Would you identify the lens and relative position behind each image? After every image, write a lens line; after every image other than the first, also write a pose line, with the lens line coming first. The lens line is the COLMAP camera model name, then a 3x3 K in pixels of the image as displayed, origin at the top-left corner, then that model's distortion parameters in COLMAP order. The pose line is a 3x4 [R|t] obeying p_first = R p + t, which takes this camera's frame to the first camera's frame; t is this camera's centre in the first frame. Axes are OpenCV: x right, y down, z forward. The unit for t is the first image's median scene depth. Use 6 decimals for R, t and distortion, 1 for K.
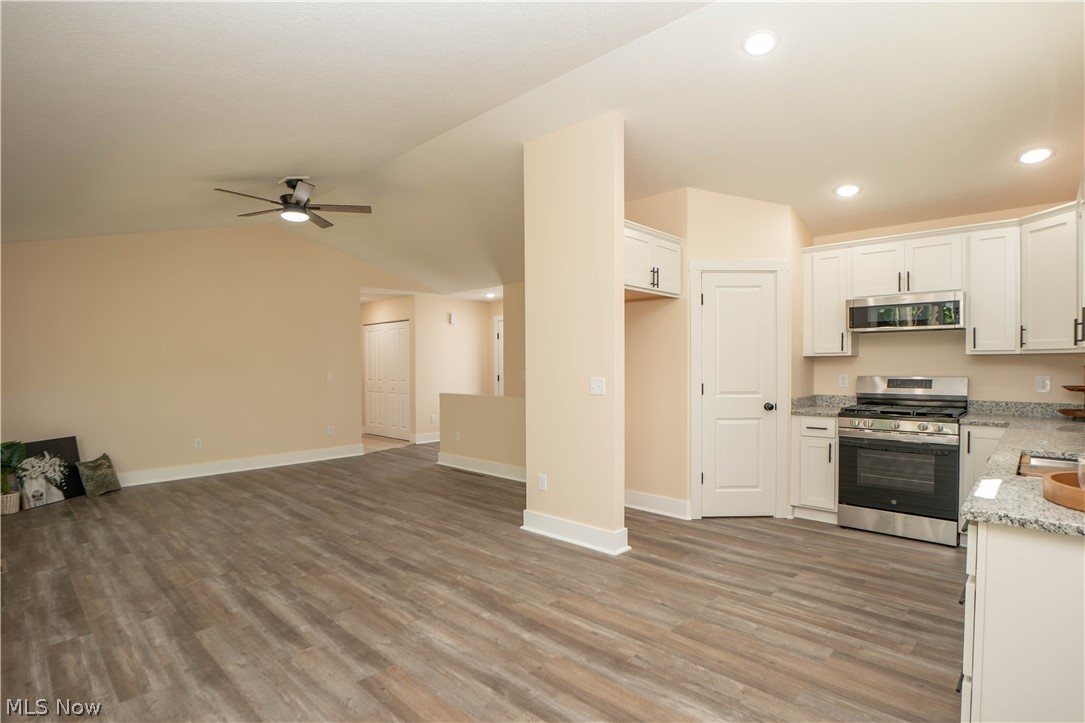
lens RADIAL K [[549.7, 0, 541.2], [0, 549.7, 366.9], [0, 0, 1]] dist [-0.030299, 0.000352]
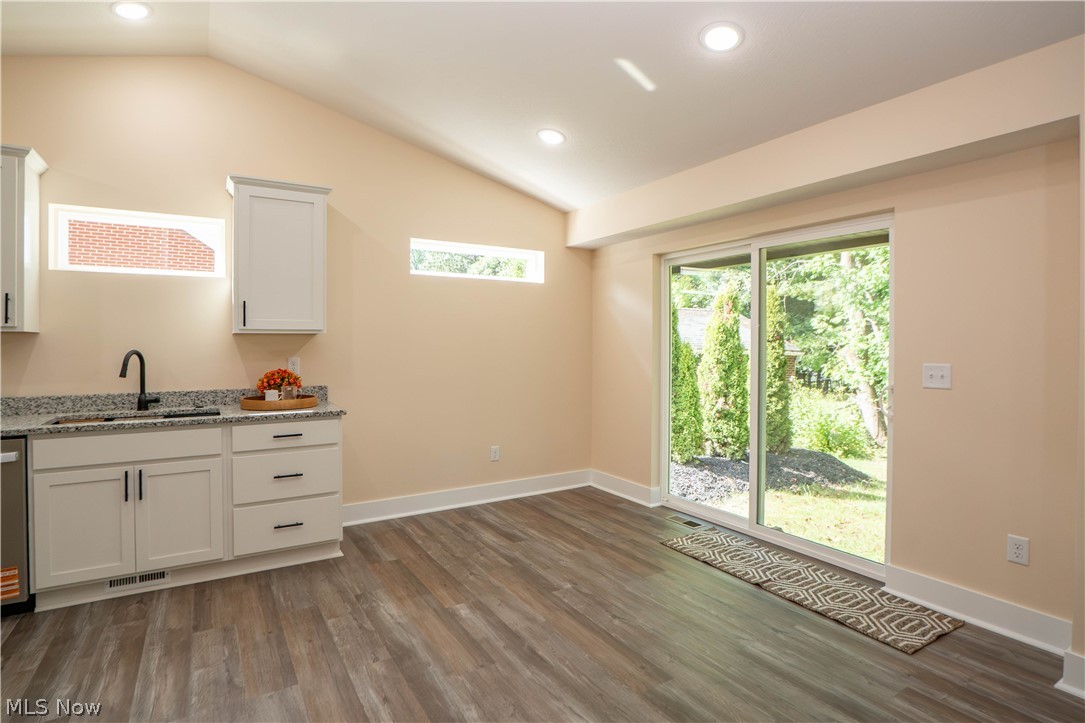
lens RADIAL K [[549.7, 0, 542.7], [0, 549.7, 340.4], [0, 0, 1]] dist [-0.030299, 0.000352]
pose [[-0.971205, 0.007803, 0.238118, -0.200600], [0.007673, 0.999969, -0.001471, -0.004208], [-0.238122, 0.000399, -0.971235, 1.138240]]
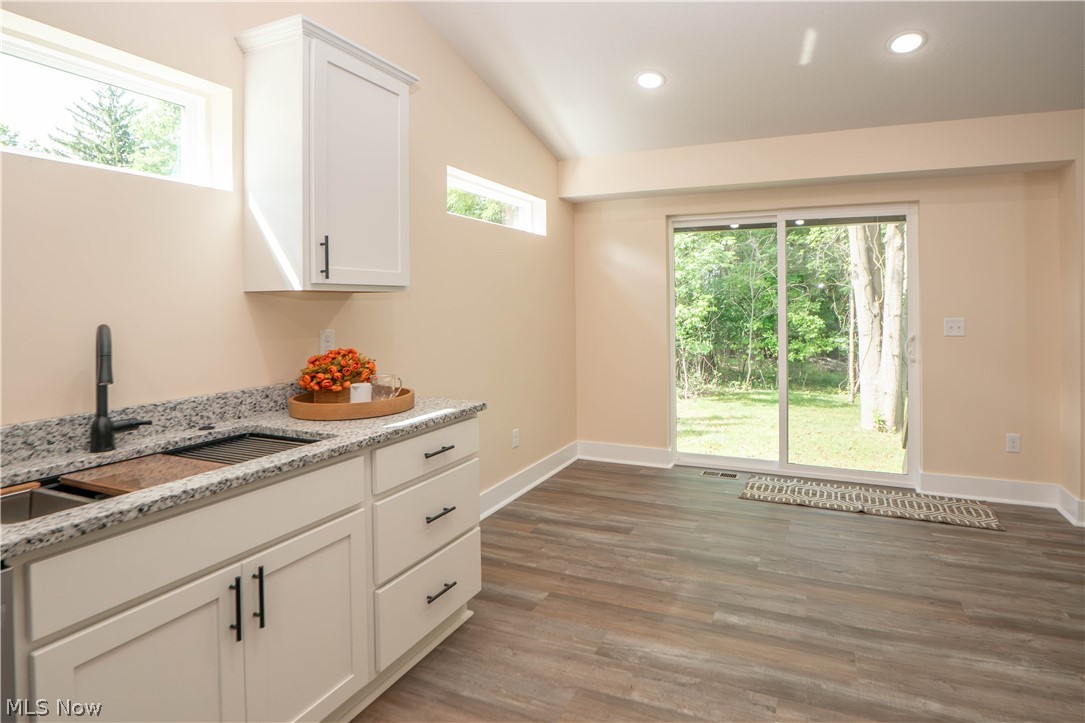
lens RADIAL K [[549.7, 0, 614.7], [0, 549.7, 295.6], [0, 0, 1]] dist [-0.030299, 0.000352]
pose [[-0.919694, 0.005281, -0.392600, 0.404066], [0.007995, 0.999954, -0.005279, -0.010938], [0.392554, -0.007994, -0.919694, 0.986279]]
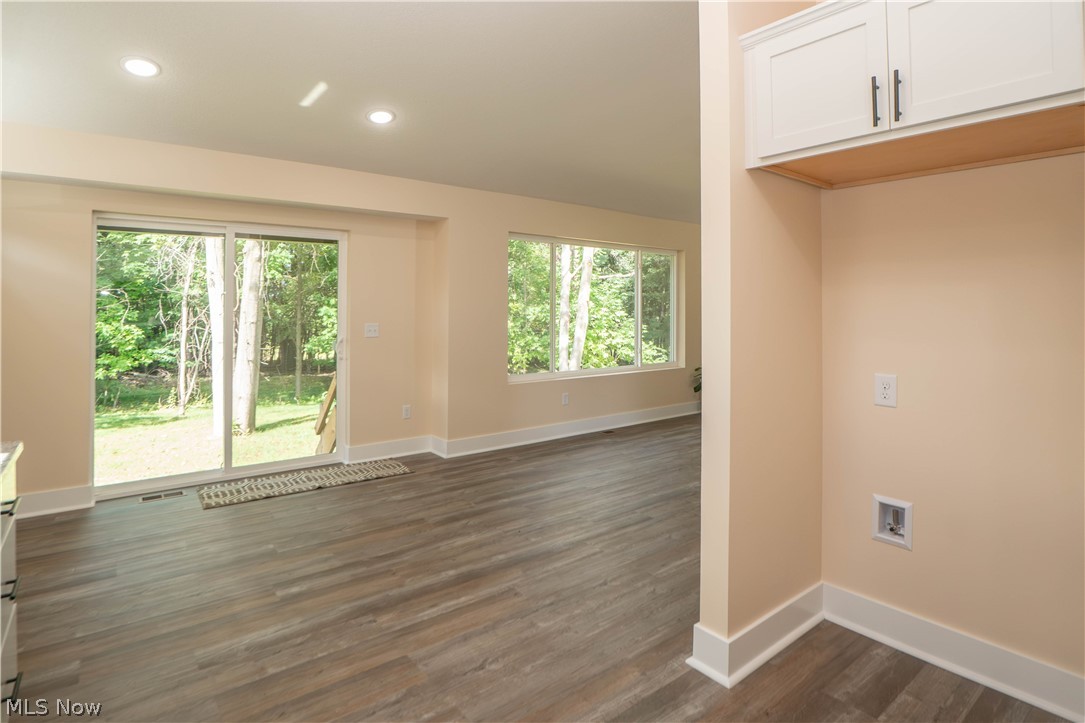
lens RADIAL K [[549.7, 0, 516.7], [0, 549.7, 312.7], [0, 0, 1]] dist [-0.030299, 0.000352]
pose [[-0.161335, 0.015242, -0.986782, 0.670547], [-0.002131, 0.999873, 0.015792, -0.018435], [0.986897, 0.004651, -0.161282, 0.874250]]
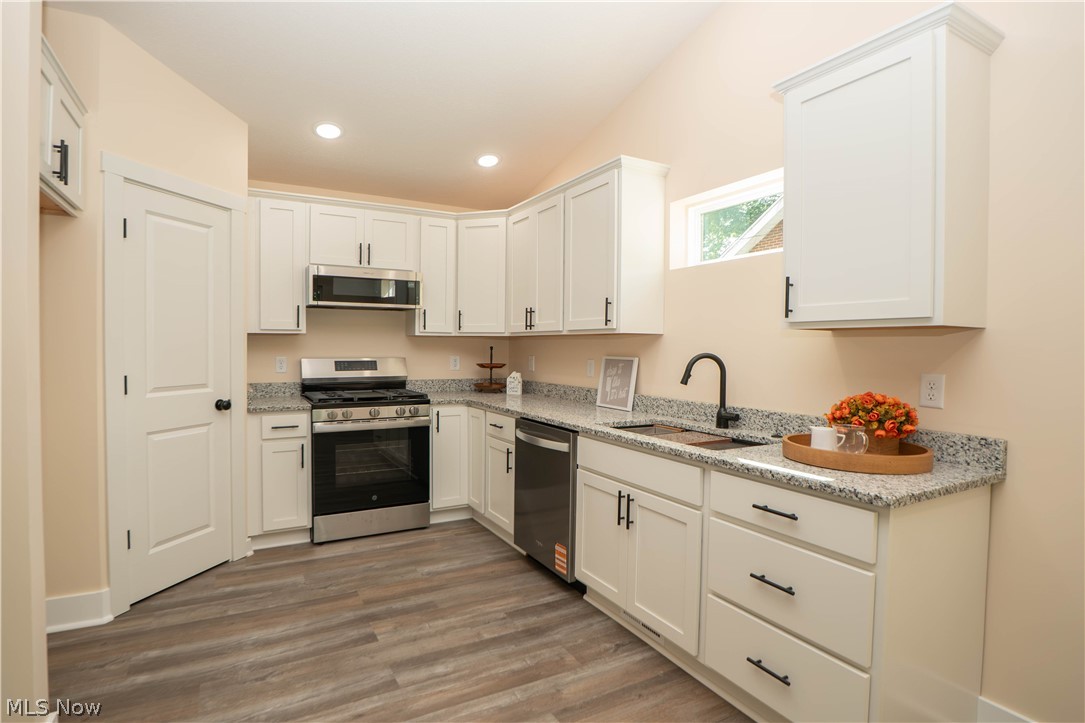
lens RADIAL K [[549.7, 0, 500.9], [0, 549.7, 355.4], [0, 0, 1]] dist [-0.030299, 0.000352]
pose [[0.325837, -0.011889, 0.945351, -0.136017], [-0.004030, 0.999894, 0.013964, -0.001240], [-0.945417, -0.008360, 0.325755, 0.517109]]
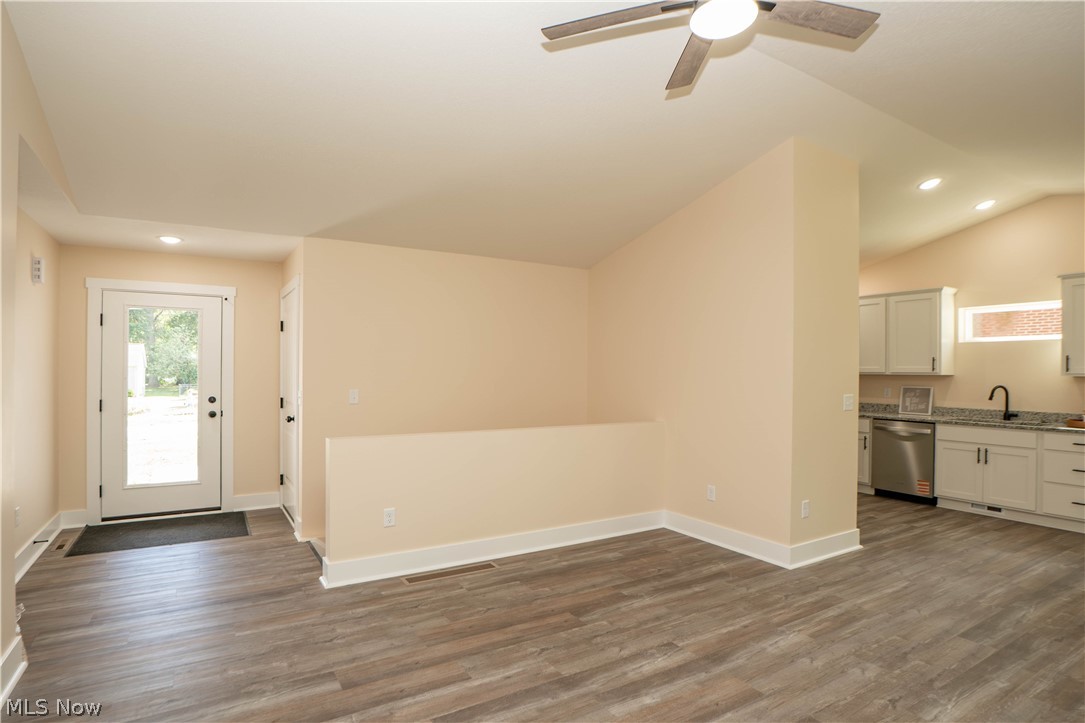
lens RADIAL K [[549.7, 0, 497.1], [0, 549.7, 374.8], [0, 0, 1]] dist [-0.030299, 0.000352]
pose [[0.282598, 0.004799, 0.959227, -1.135064], [-0.005702, 0.999978, -0.003322, -0.010922], [-0.959222, -0.004531, 0.282619, 1.368142]]
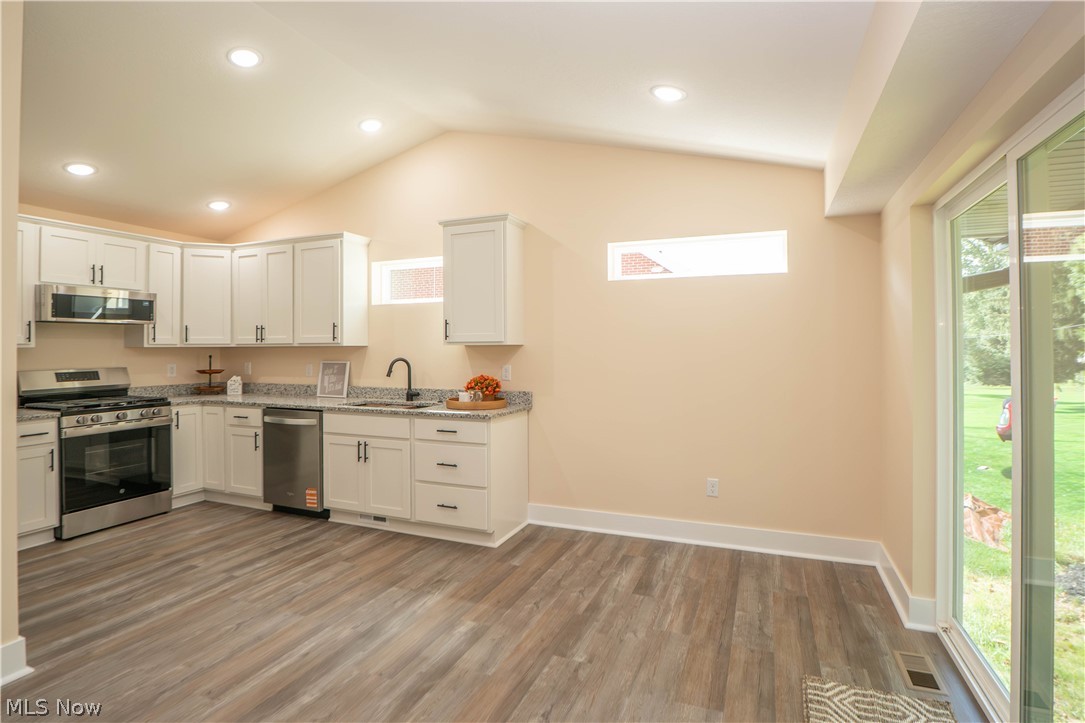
lens RADIAL K [[549.7, 0, 537.9], [0, 549.7, 354.7], [0, 0, 1]] dist [-0.030299, 0.000352]
pose [[-0.369672, -0.006856, 0.929137, -0.598945], [0.010187, 0.999883, 0.011431, -0.012721], [-0.929107, 0.013691, -0.369559, 0.656236]]
